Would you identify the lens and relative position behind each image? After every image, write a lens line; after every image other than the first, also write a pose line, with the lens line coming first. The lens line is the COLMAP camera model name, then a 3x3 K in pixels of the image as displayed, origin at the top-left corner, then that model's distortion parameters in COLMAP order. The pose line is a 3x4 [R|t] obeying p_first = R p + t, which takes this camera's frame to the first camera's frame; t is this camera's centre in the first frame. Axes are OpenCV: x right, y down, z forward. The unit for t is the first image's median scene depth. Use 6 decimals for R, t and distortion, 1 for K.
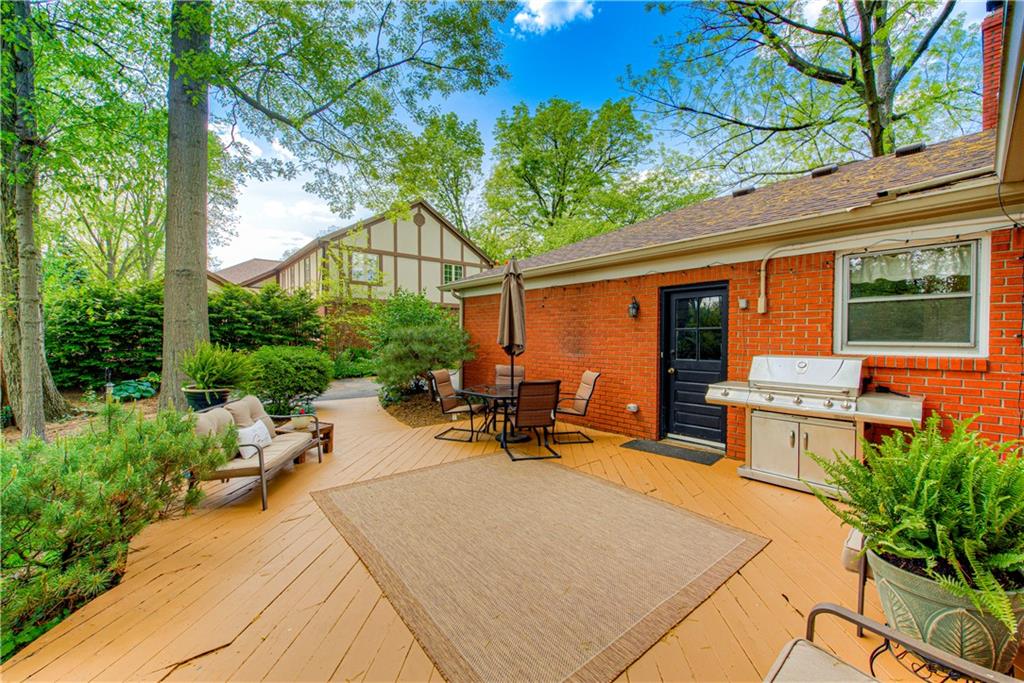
lens RADIAL K [[400.4, 0, 512.0], [0, 400.4, 341.5], [0, 0, 1]] dist [0.003448, -0.000182]
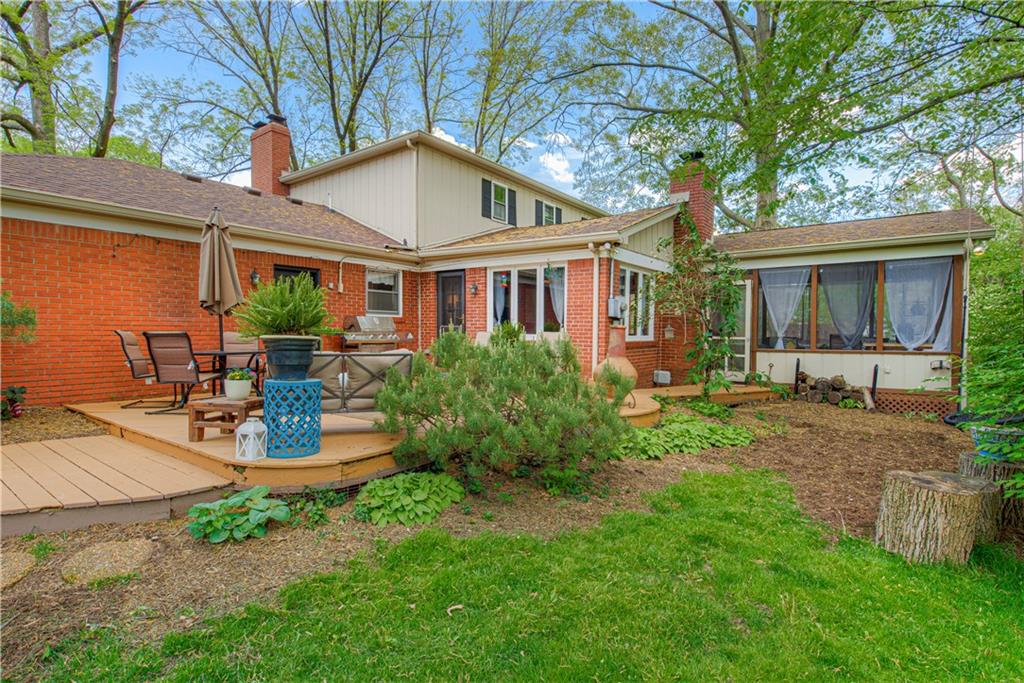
lens RADIAL K [[484.1, 0, 512.0], [0, 484.1, 341.5], [0, 0, 1]] dist [-0.001752, -0.000069]
pose [[-0.218436, -0.023571, 0.975566, -1.481594], [0.007822, 0.999634, 0.025904, 0.086918], [-0.975820, 0.013289, -0.218172, 0.681763]]
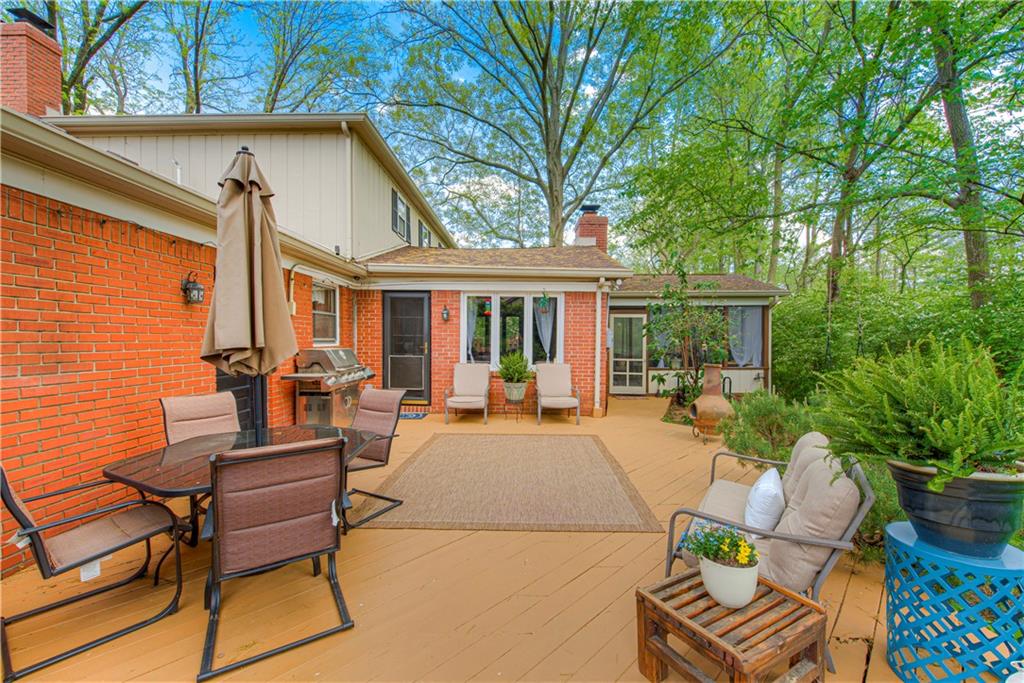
lens RADIAL K [[400.4, 0, 512.0], [0, 400.4, 341.5], [0, 0, 1]] dist [0.003448, -0.000182]
pose [[-0.744165, -0.005767, 0.667971, -0.609398], [0.007571, 0.999826, 0.017067, -0.007586], [-0.667953, 0.017758, -0.743991, 1.345333]]
